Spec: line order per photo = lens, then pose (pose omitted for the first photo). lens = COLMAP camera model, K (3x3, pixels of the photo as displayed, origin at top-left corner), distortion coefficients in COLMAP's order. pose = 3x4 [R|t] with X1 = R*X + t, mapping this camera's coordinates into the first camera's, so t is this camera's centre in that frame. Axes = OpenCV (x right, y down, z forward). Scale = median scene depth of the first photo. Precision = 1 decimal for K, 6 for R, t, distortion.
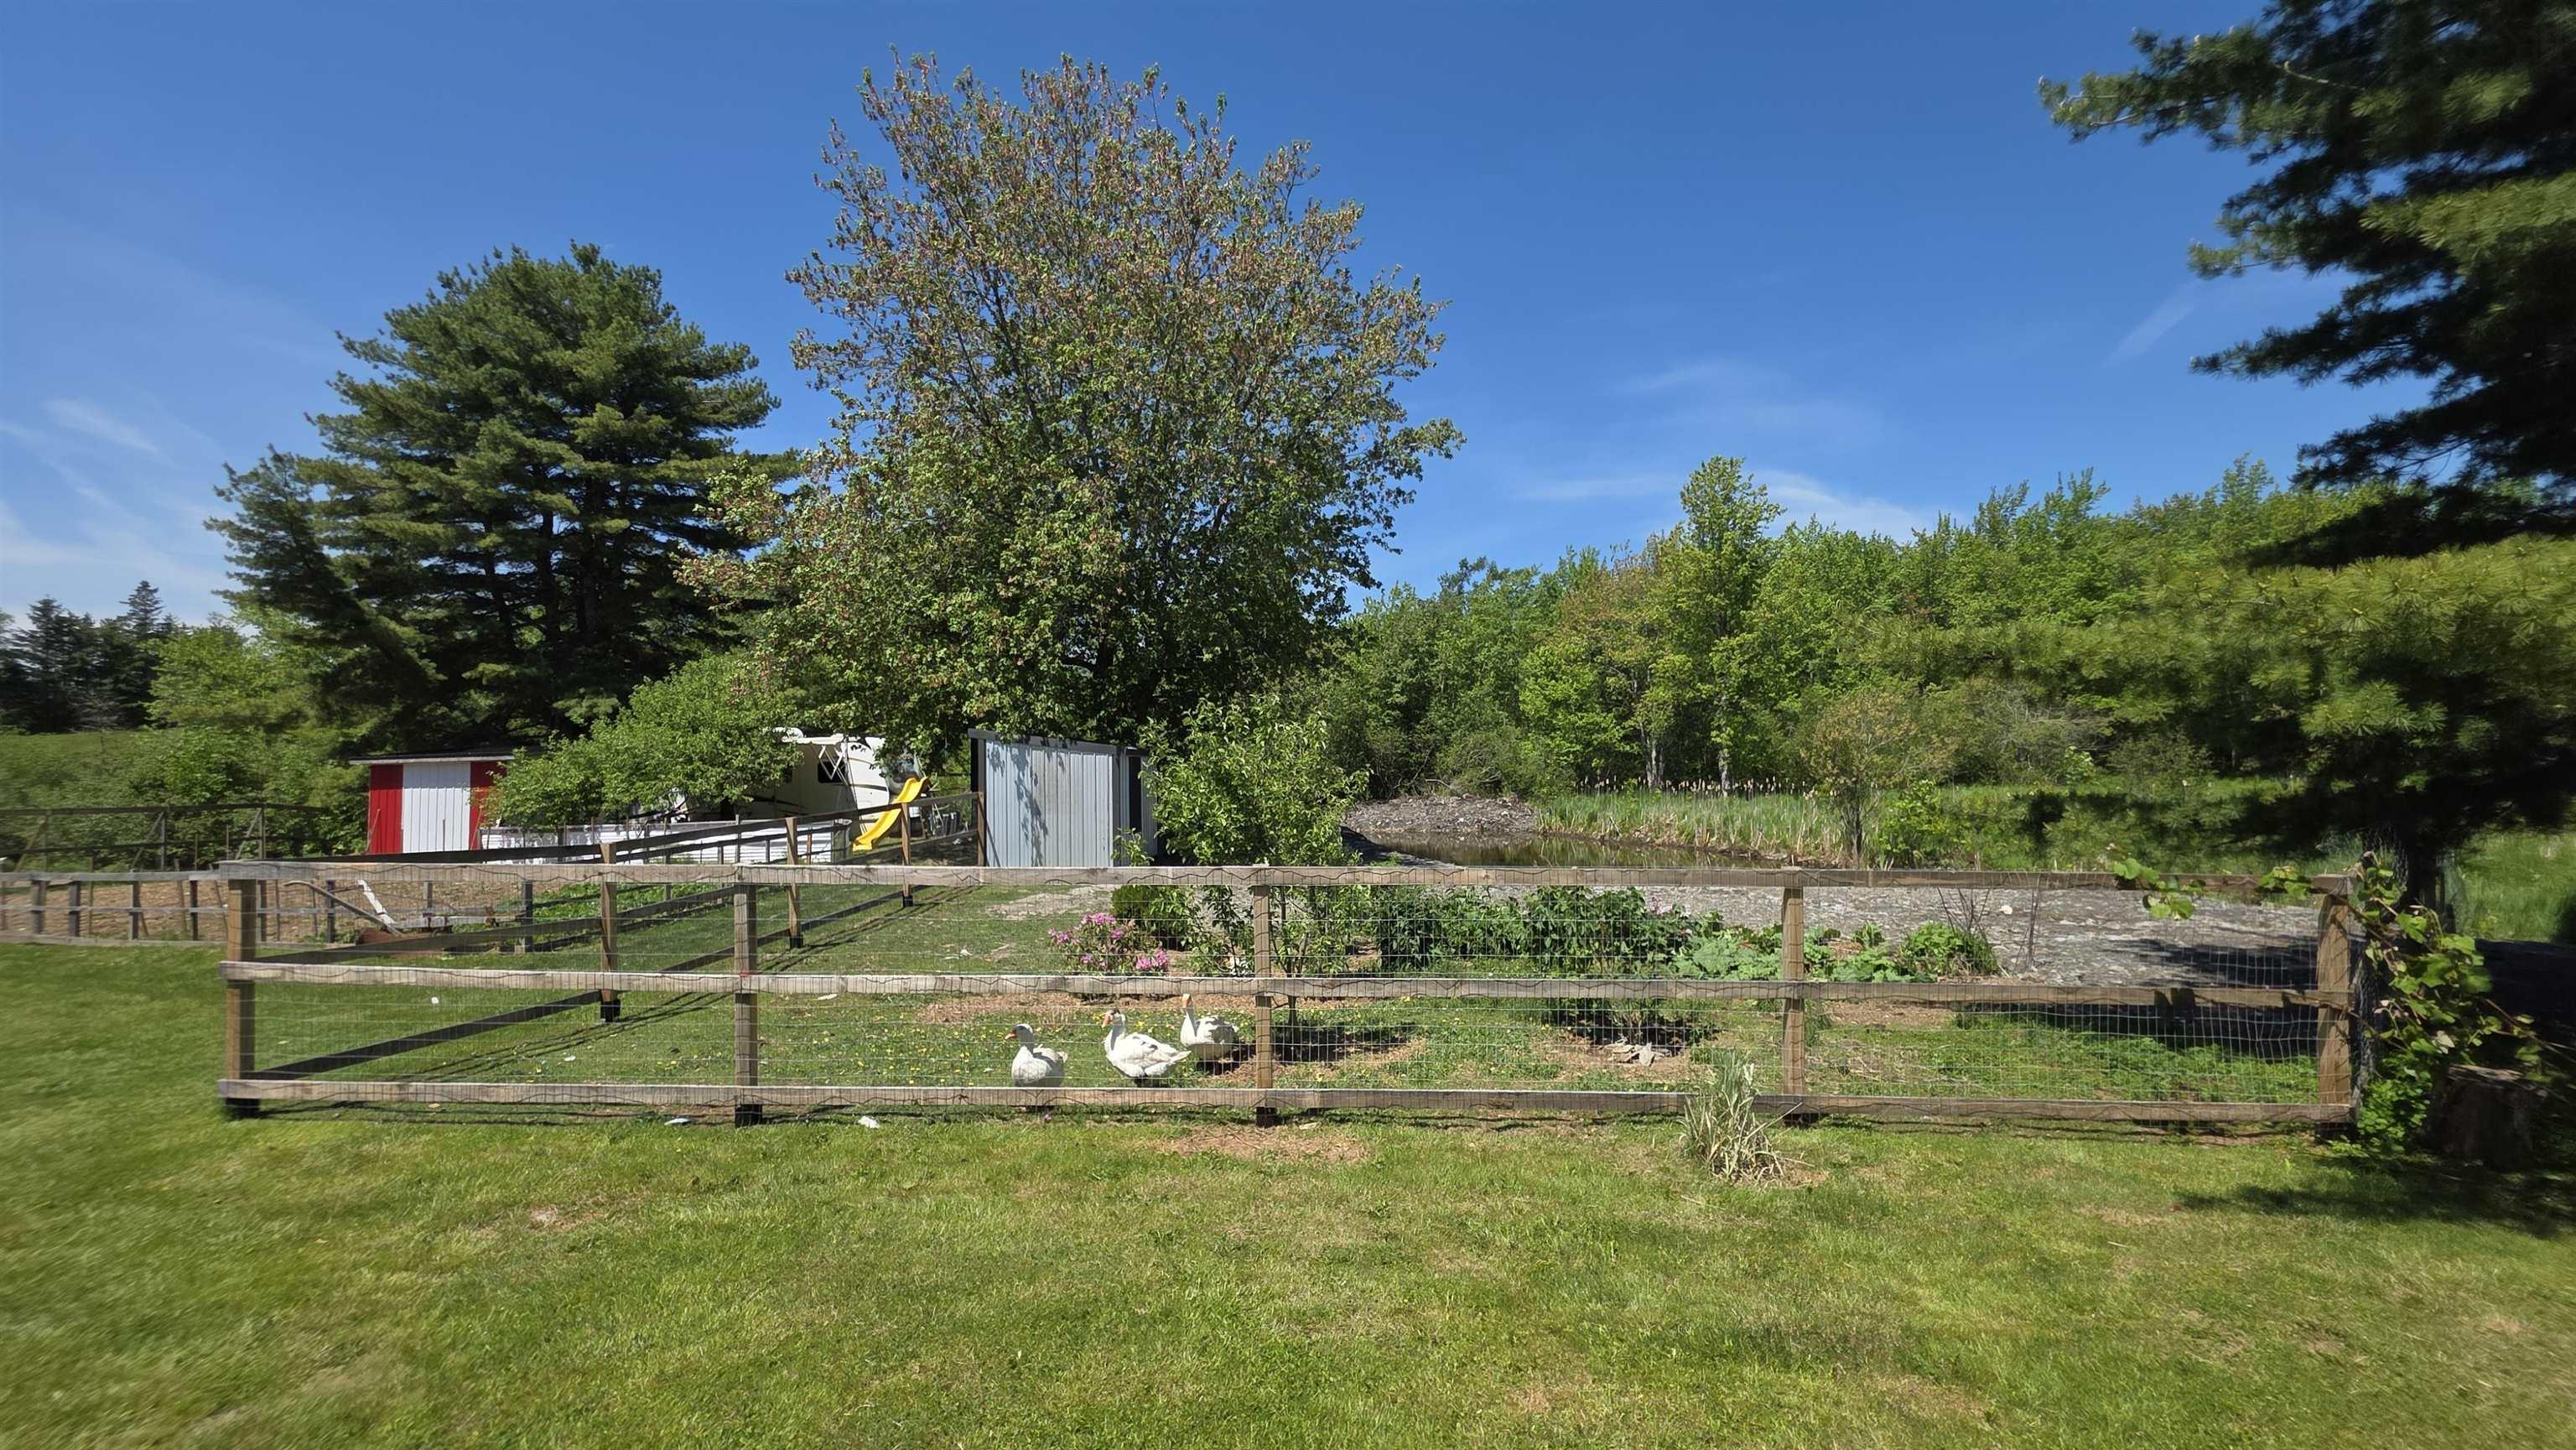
lens RADIAL K [[1082.0, 0, 1288.0], [0, 1082.0, 725.0], [0, 0, 1]] dist [0.001293, 0.000089]
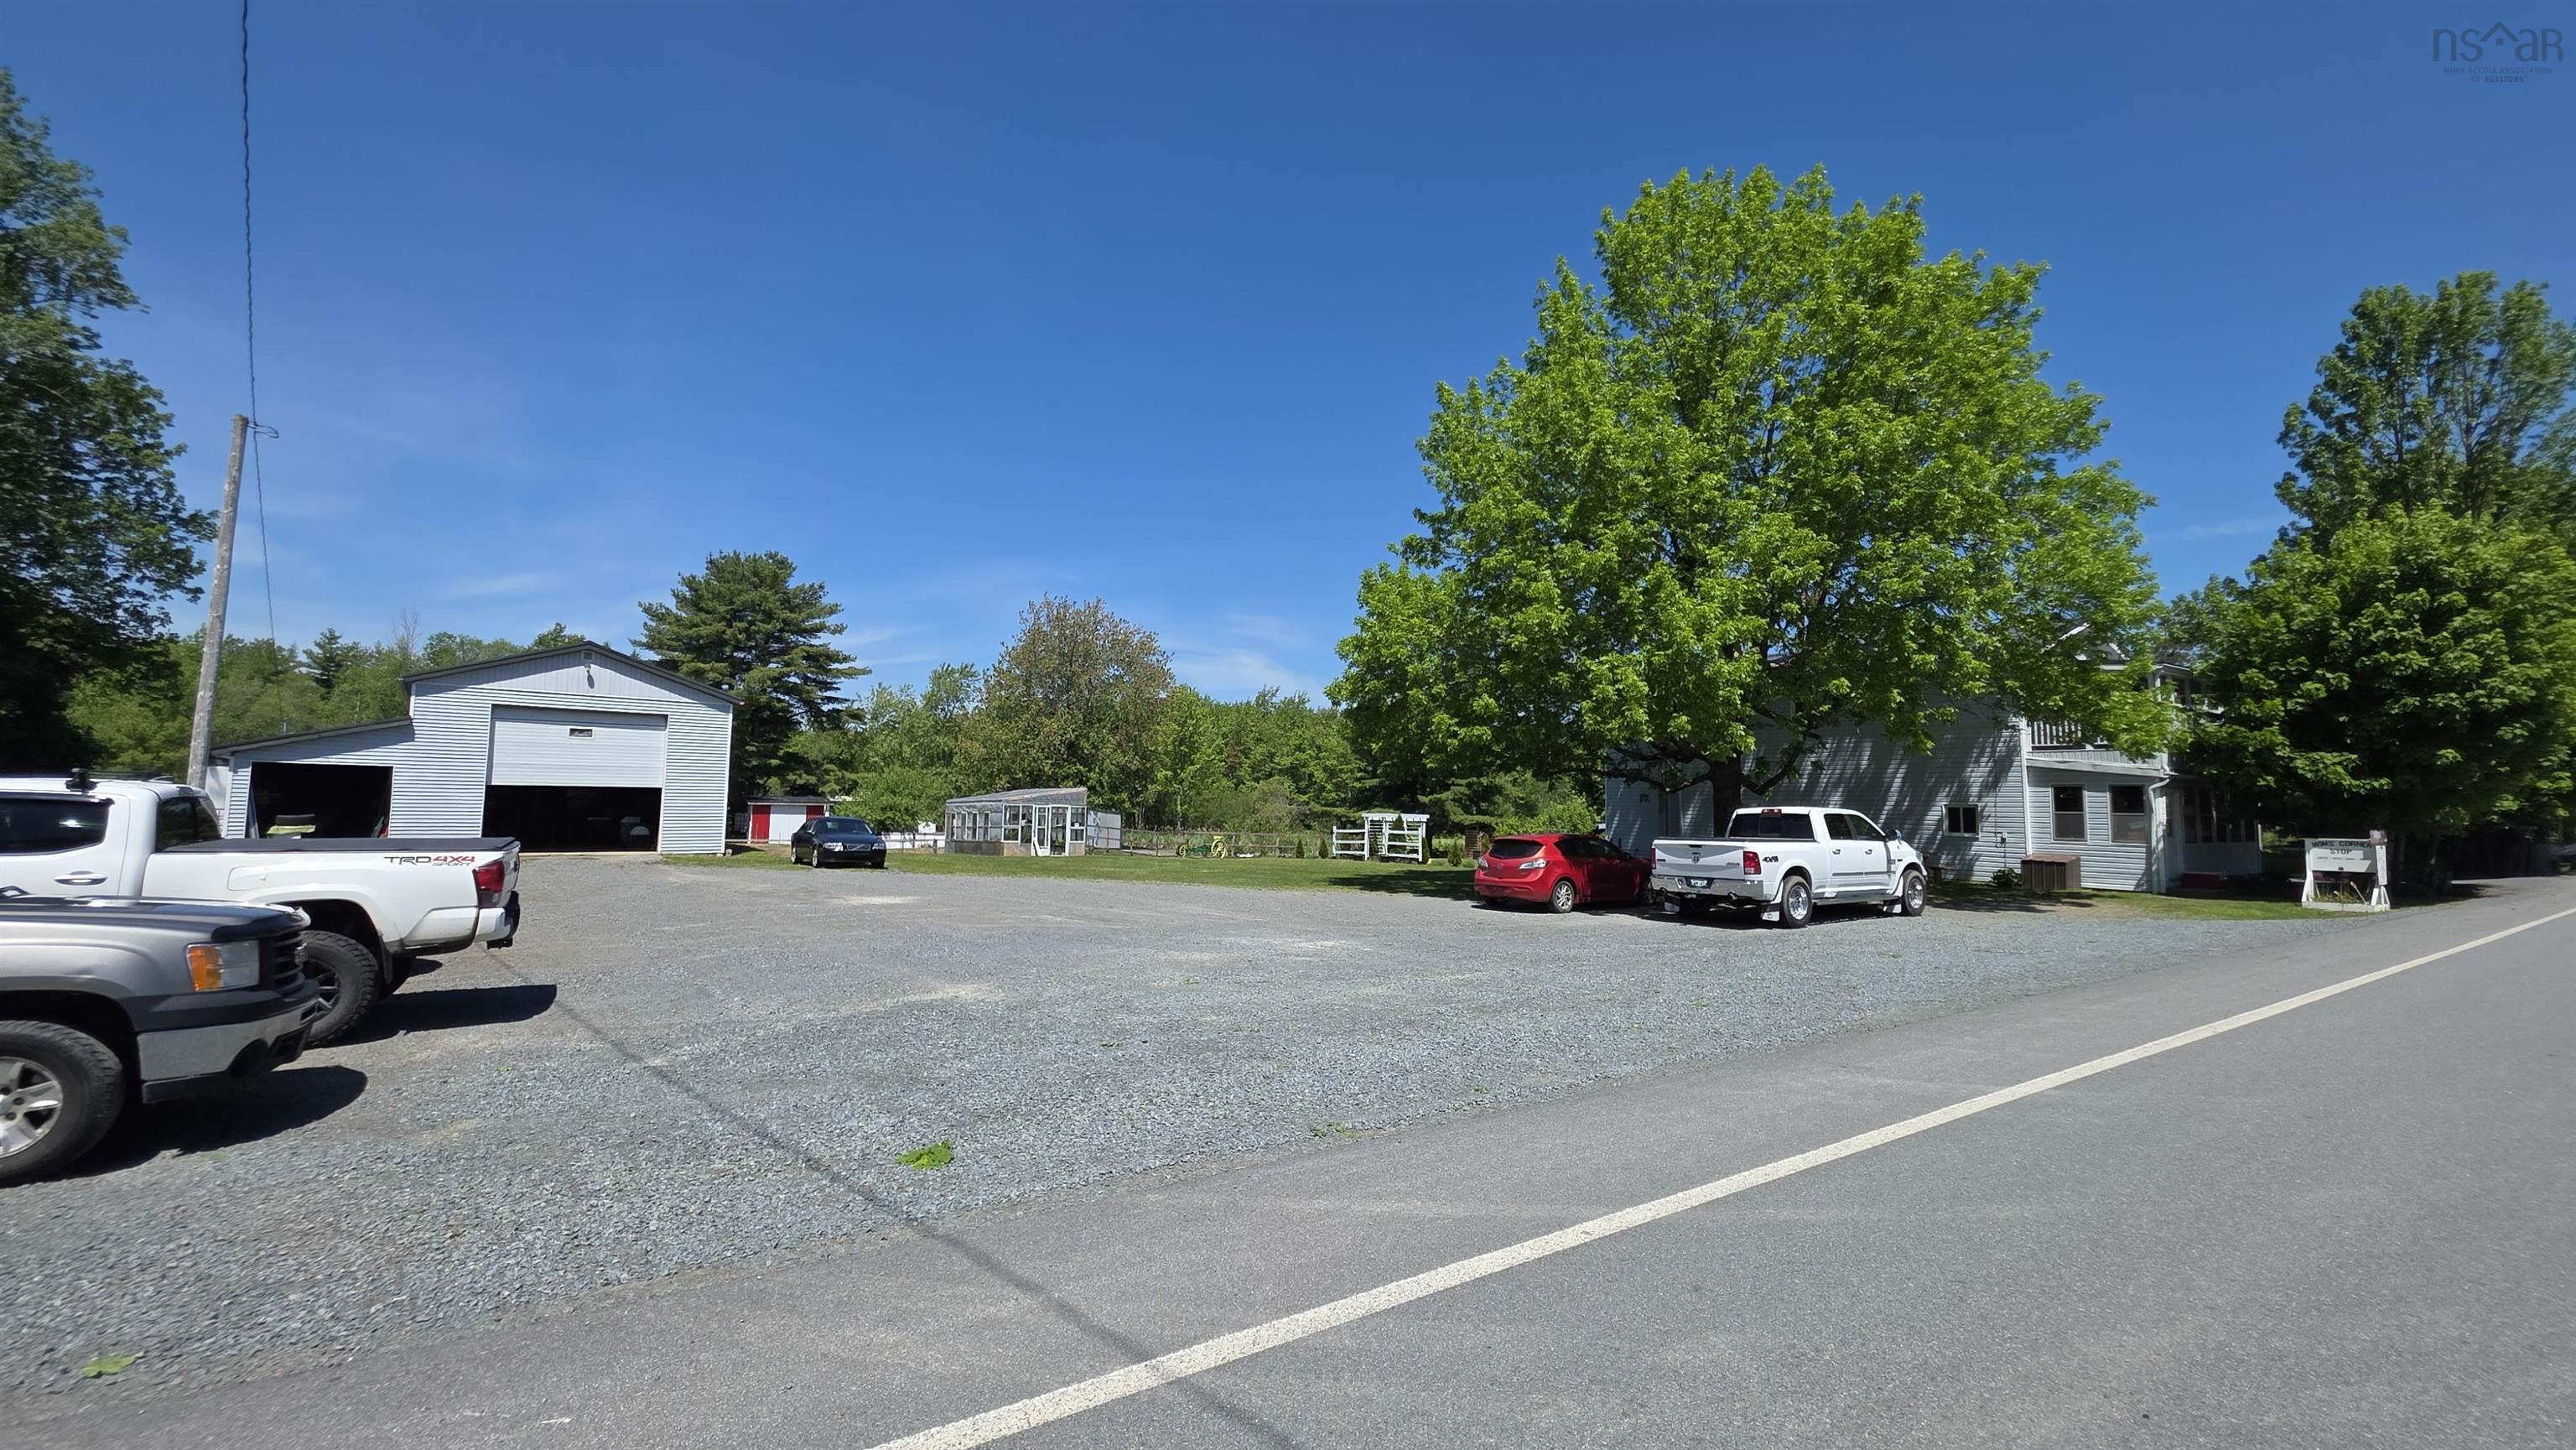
lens RADIAL K [[1020.1, 0, 1288.0], [0, 1020.1, 725.0], [0, 0, 1]] dist [-0.000347, -0.000225]
pose [[0.792963, 0.085834, 0.603193, -0.550466], [-0.057771, 0.996159, -0.065806, -0.023803], [-0.606524, 0.017334, 0.794876, -0.653460]]
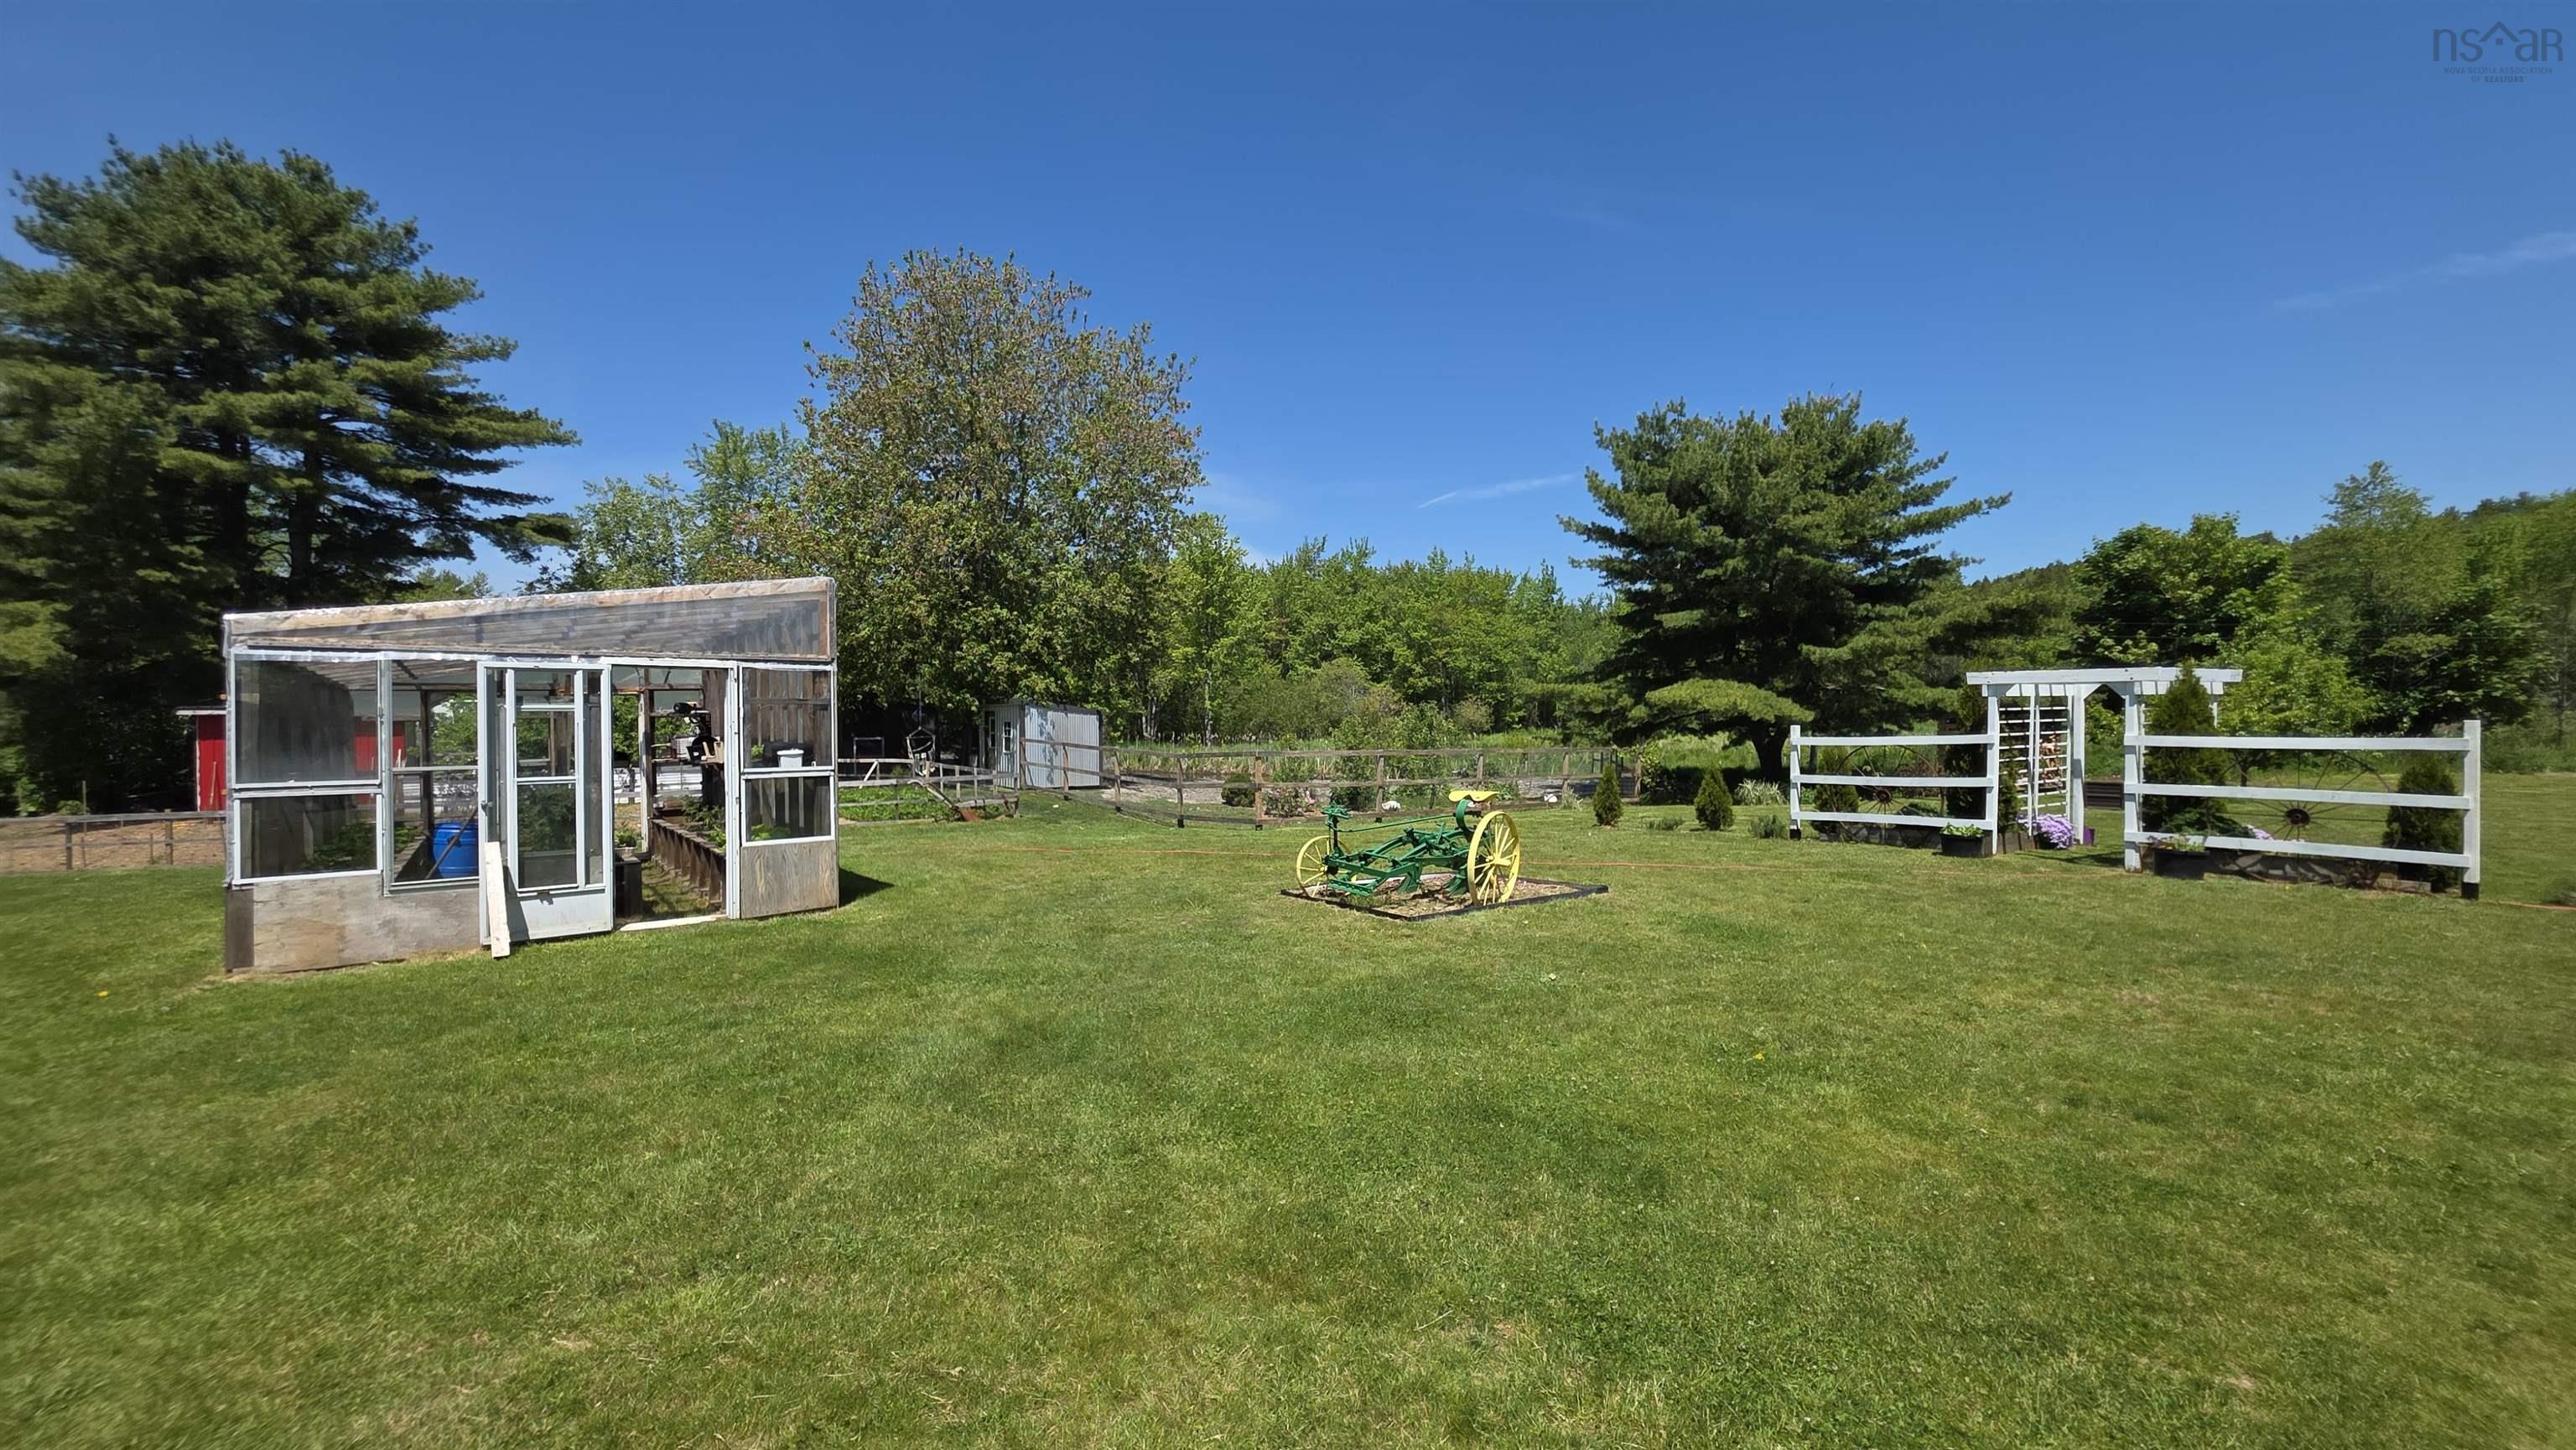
lens RADIAL K [[1020.1, 0, 1288.0], [0, 1020.1, 725.0], [0, 0, 1]] dist [-0.000347, -0.000225]
pose [[0.802189, 0.002971, 0.597063, -0.265604], [-0.027427, 0.999115, 0.031878, -0.004082], [-0.596440, -0.041948, 0.801561, -0.160864]]
